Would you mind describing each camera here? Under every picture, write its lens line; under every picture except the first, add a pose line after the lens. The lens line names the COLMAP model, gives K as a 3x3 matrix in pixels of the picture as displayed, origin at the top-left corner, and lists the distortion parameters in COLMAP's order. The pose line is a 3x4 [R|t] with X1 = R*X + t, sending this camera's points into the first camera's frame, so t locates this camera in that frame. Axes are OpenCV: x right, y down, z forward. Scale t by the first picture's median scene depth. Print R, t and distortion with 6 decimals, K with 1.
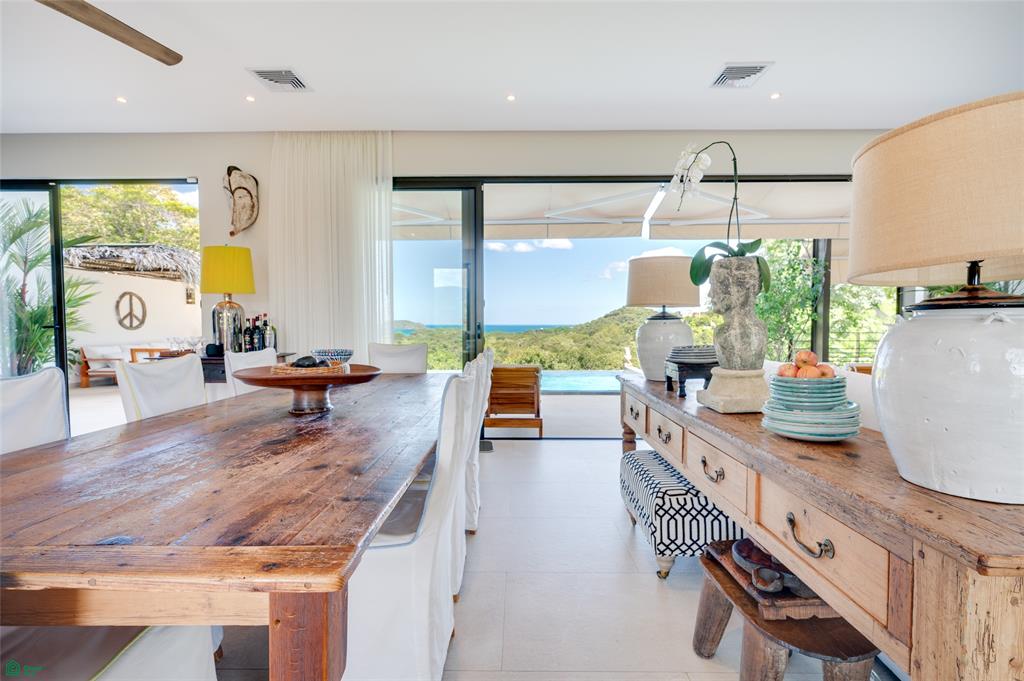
lens RADIAL K [[470.2, 0, 512.2], [0, 470.2, 340.5], [0, 0, 1]] dist [0.002102, 0.000357]
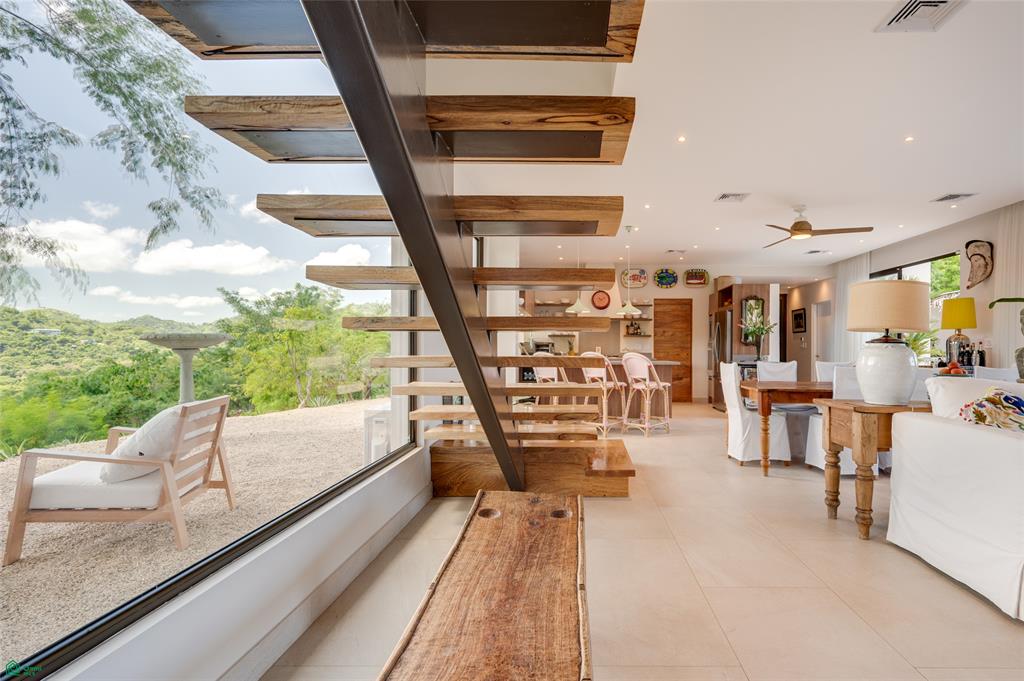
lens RADIAL K [[649.2, 0, 513.7], [0, 649.2, 345.0], [0, 0, 1]] dist [0.000688, 0.001357]
pose [[-0.014994, -0.007497, -0.999859, 1.455544], [-0.035557, 0.999343, -0.006960, 0.015438], [0.999255, 0.035447, -0.015251, -0.375929]]
